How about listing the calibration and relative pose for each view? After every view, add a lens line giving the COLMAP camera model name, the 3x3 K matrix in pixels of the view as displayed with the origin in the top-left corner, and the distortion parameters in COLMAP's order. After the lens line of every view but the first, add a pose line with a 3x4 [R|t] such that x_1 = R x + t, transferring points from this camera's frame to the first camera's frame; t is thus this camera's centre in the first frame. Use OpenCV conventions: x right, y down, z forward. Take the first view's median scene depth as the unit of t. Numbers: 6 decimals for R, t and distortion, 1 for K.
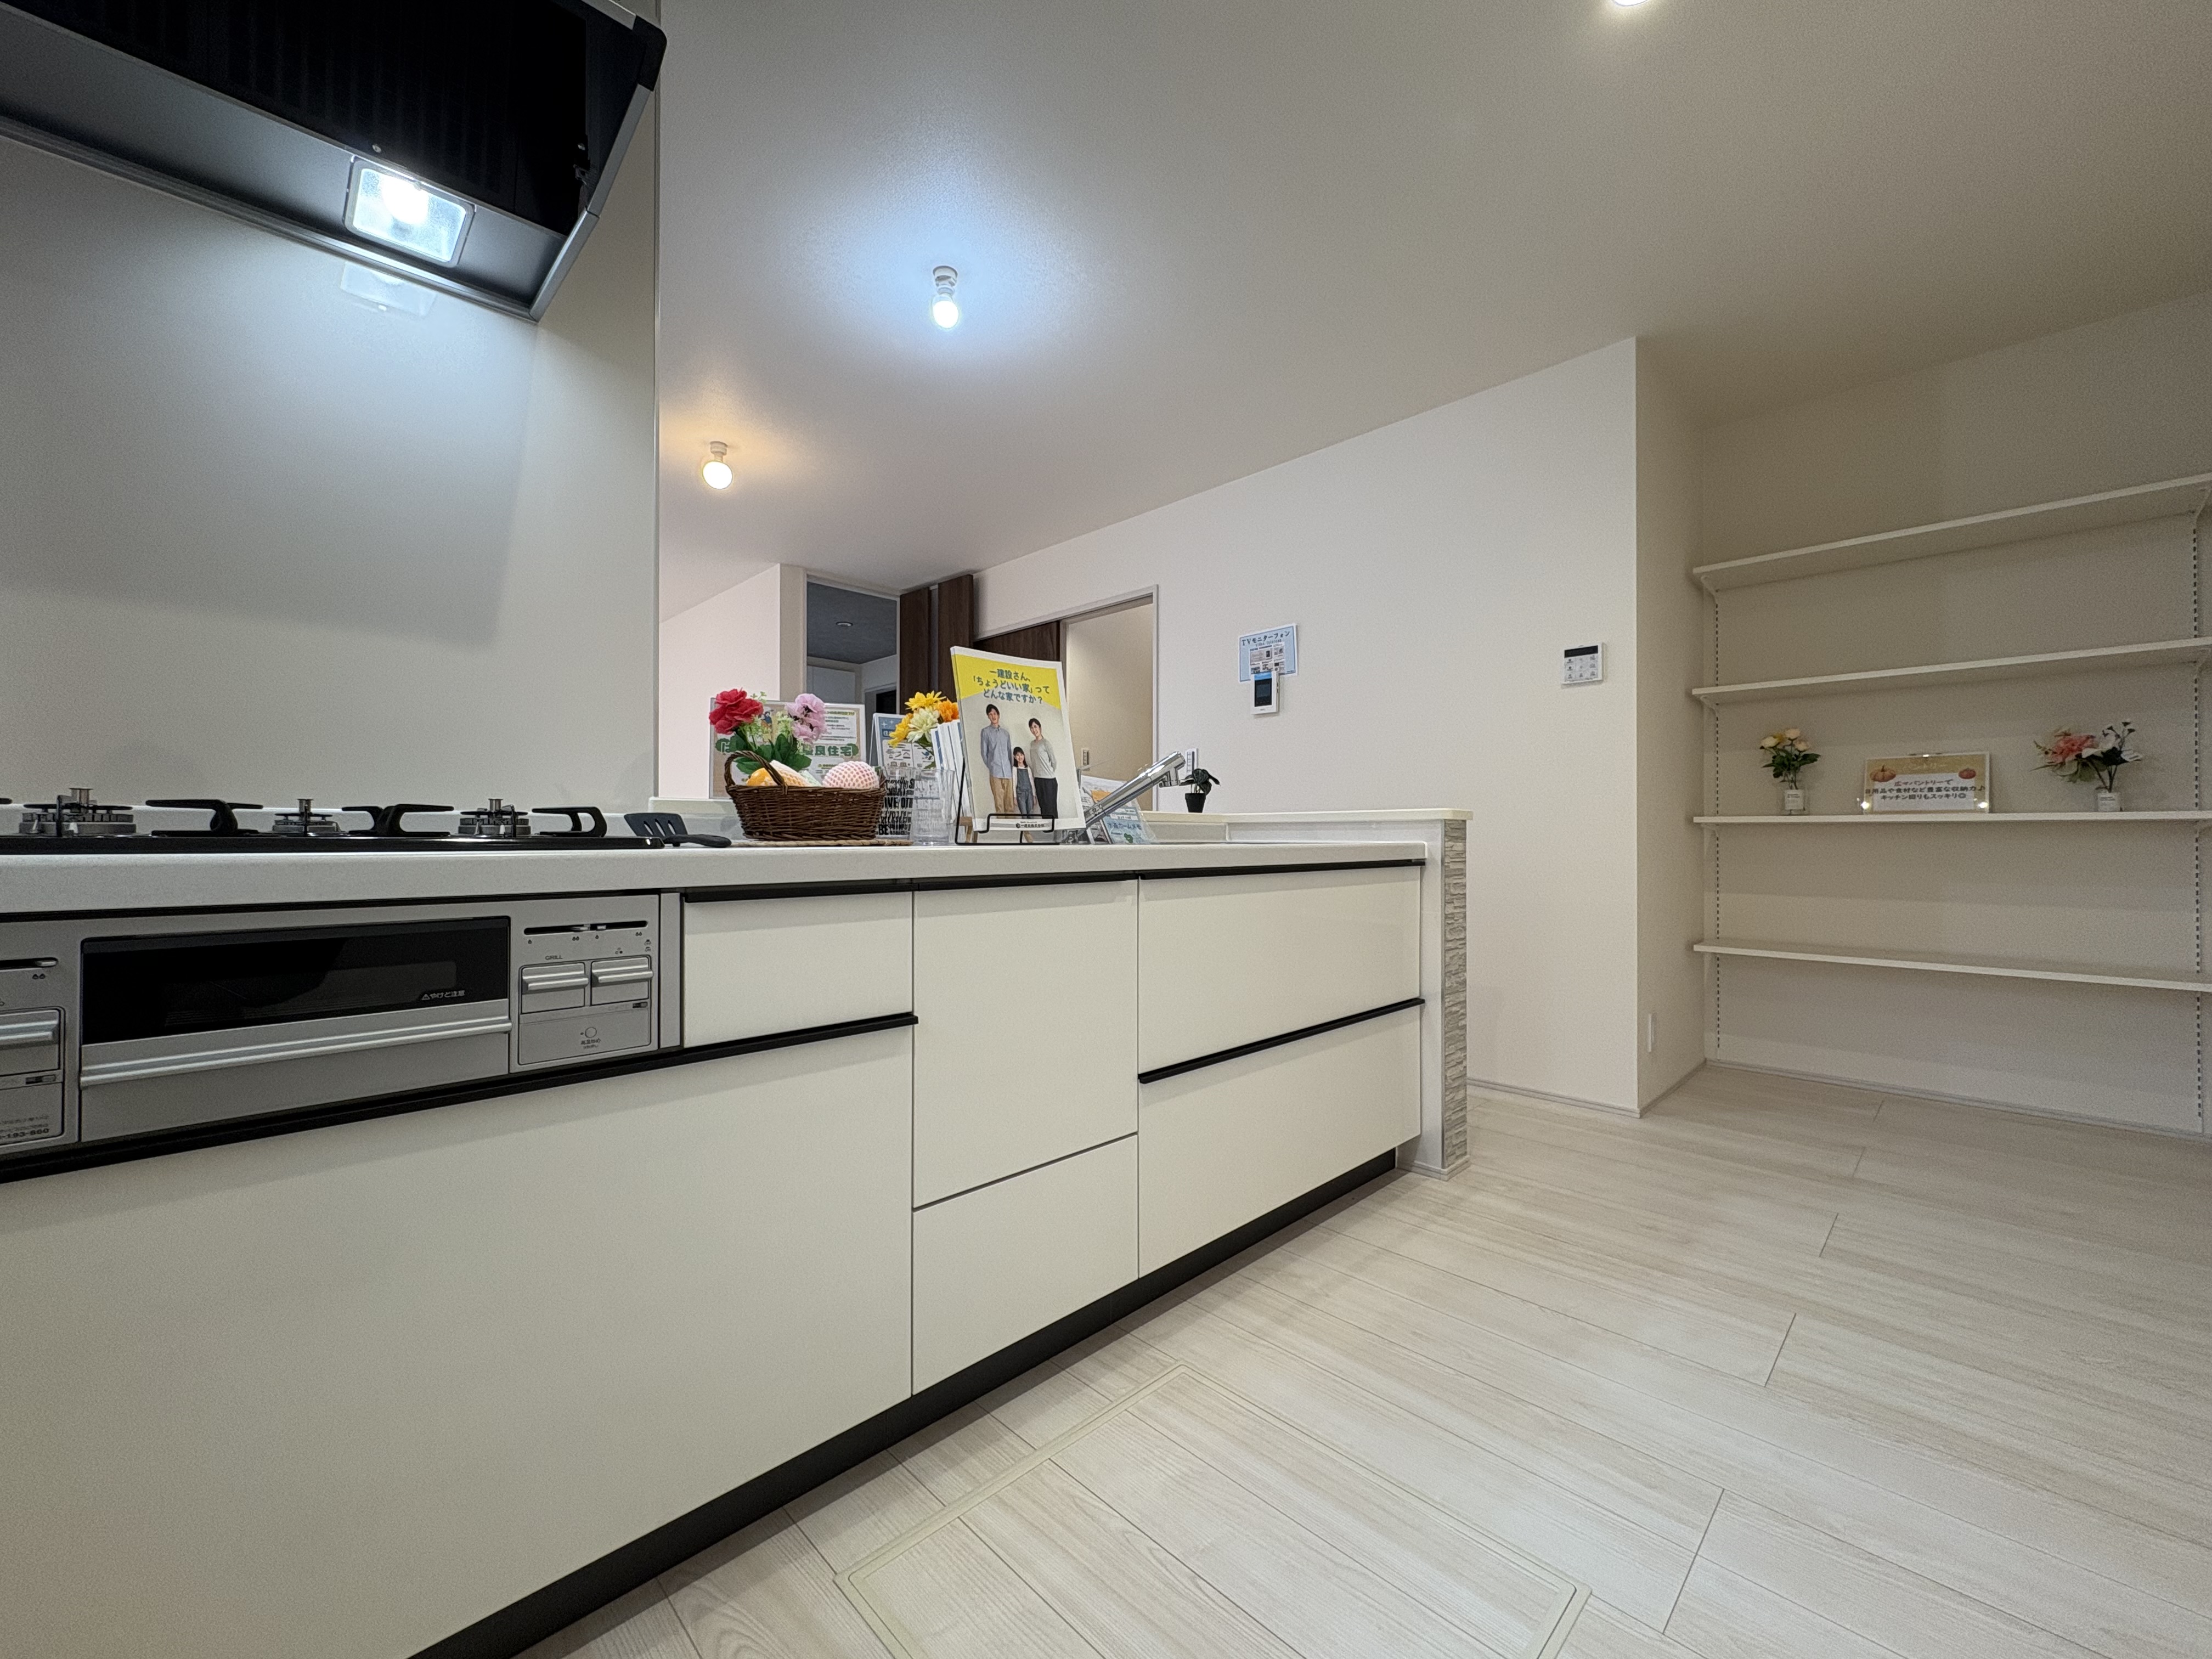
lens RADIAL K [[875.8, 0, 1106.0], [0, 875.8, 829.5], [0, 0, 1]] dist [-0.000423, -0.000028]
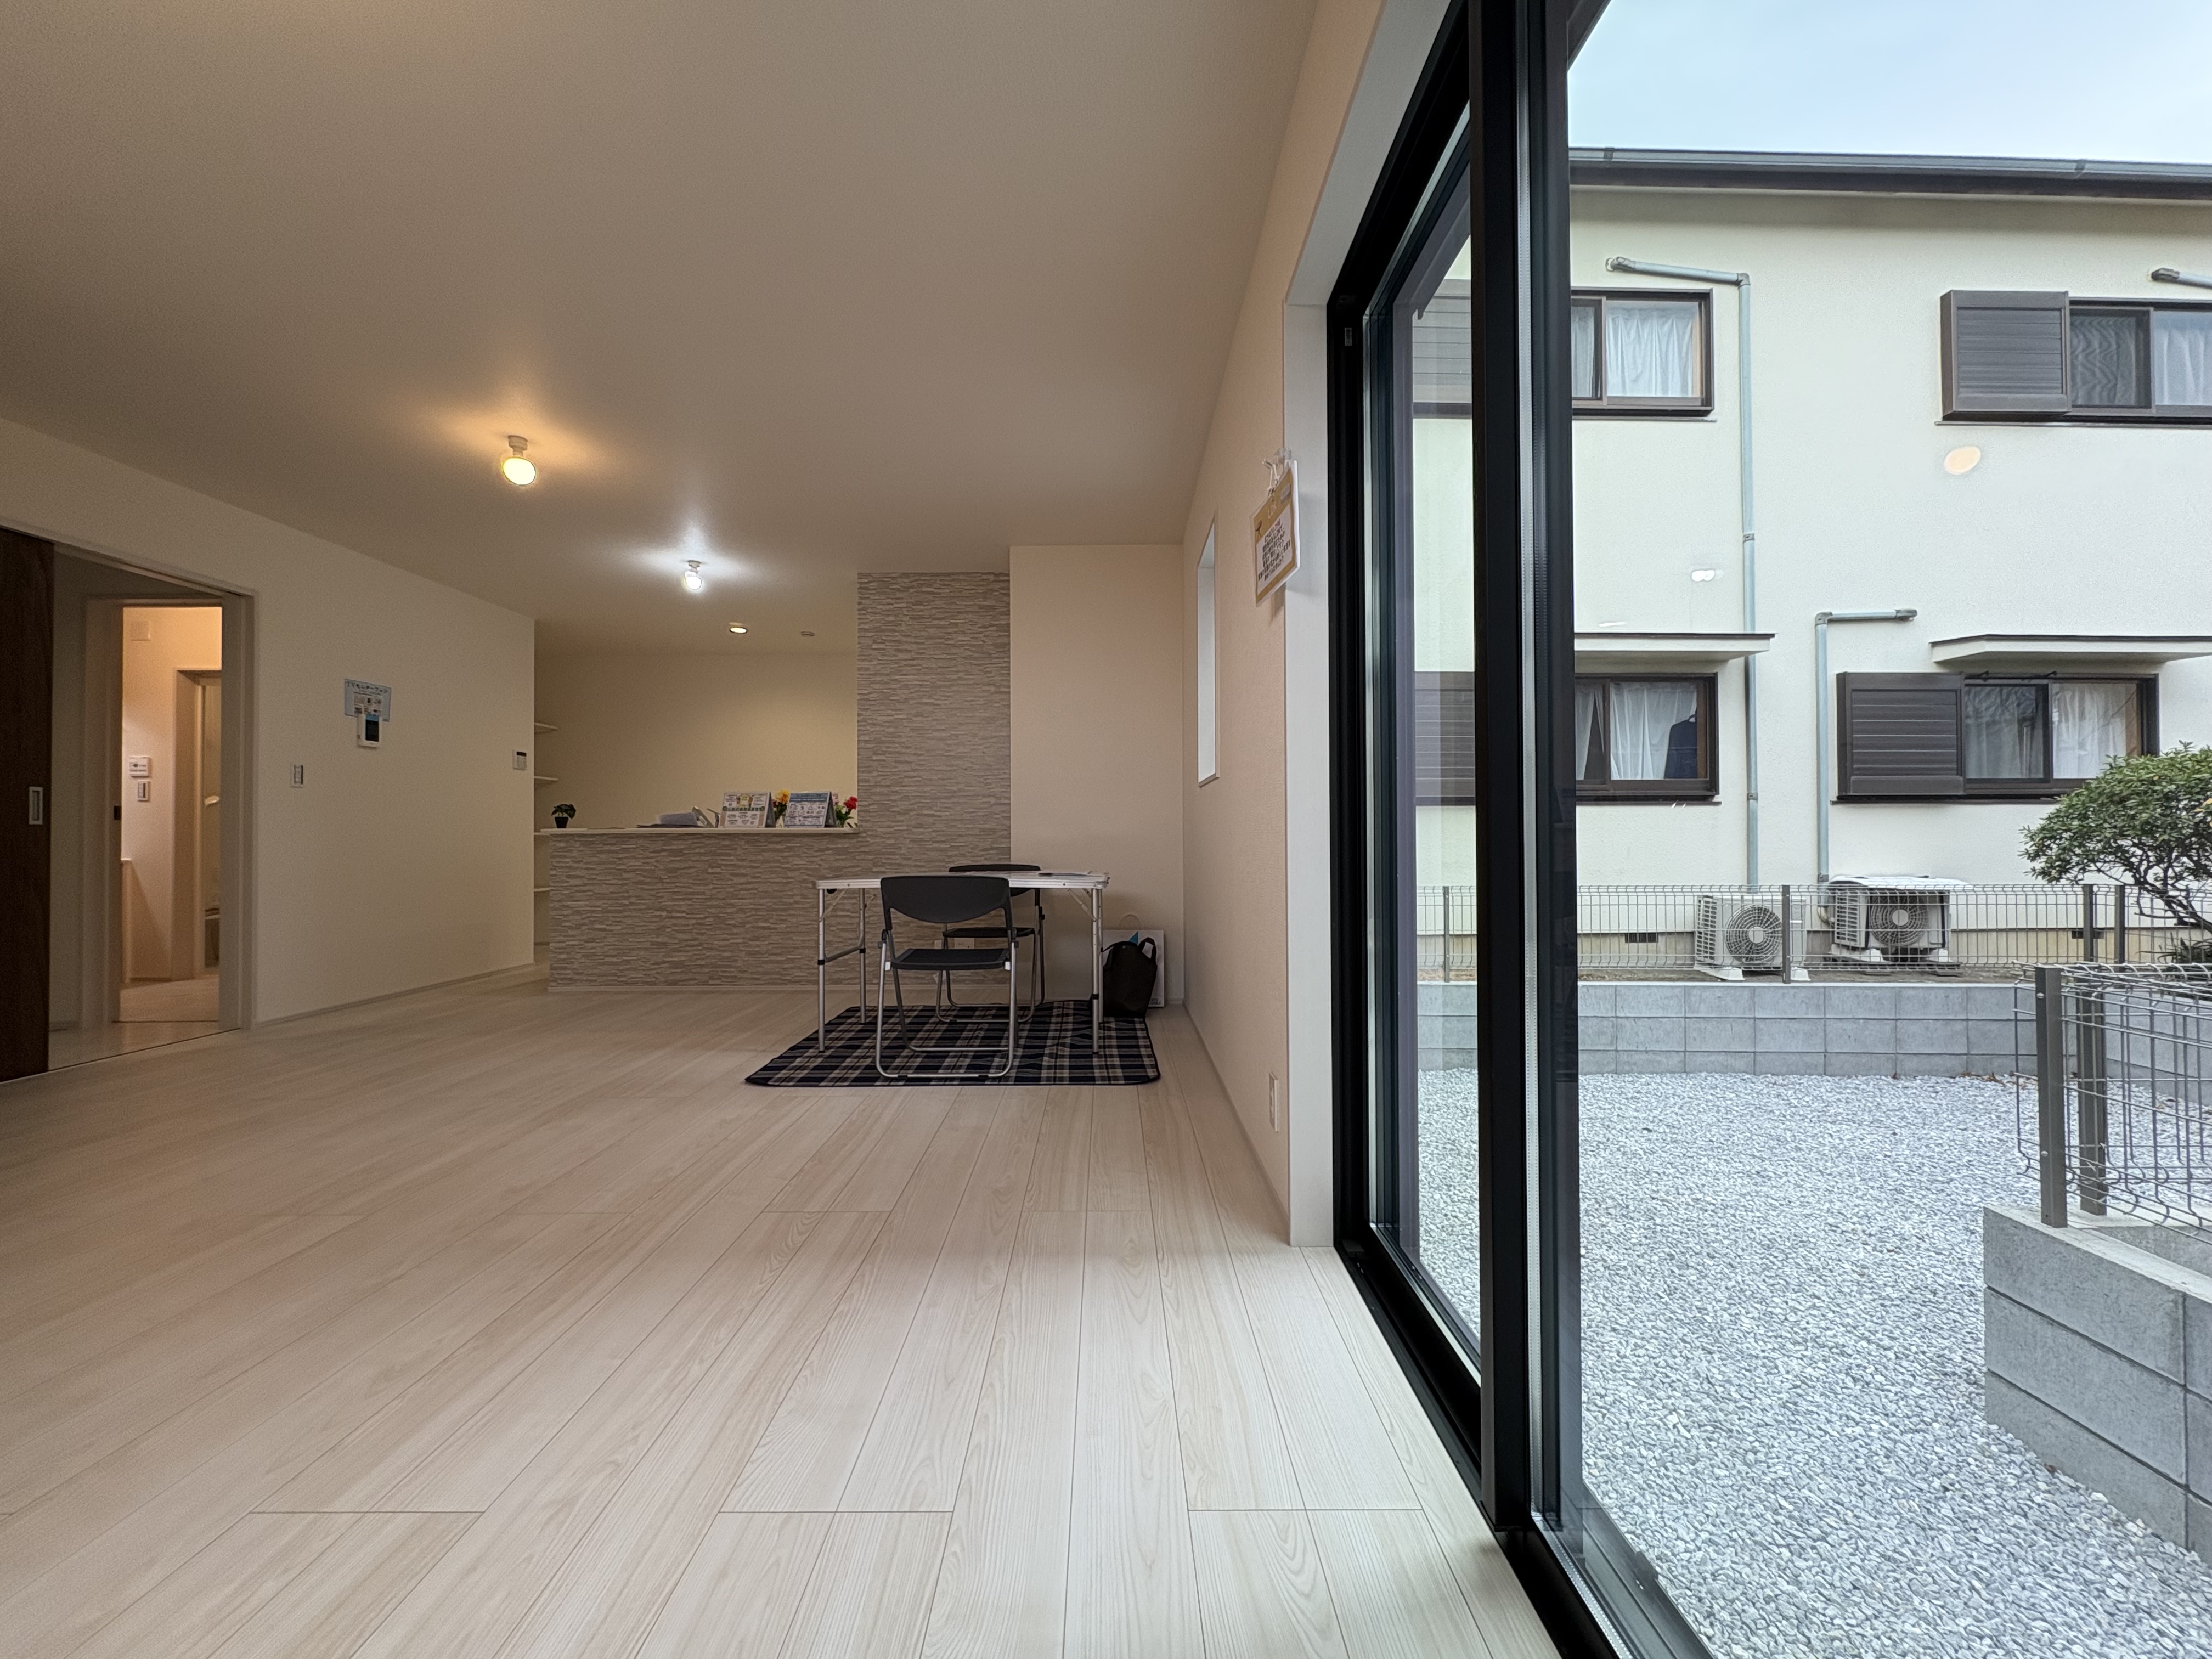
lens RADIAL K [[889.0, 0, 1112.2], [0, 889.0, 822.8], [0, 0, 1]] dist [-0.002980, -0.000413]
pose [[-0.719246, 0.006576, 0.694724, -1.518900], [-0.009431, 0.999771, -0.019226, -0.005357], [-0.694691, -0.020380, -0.719020, 1.180679]]
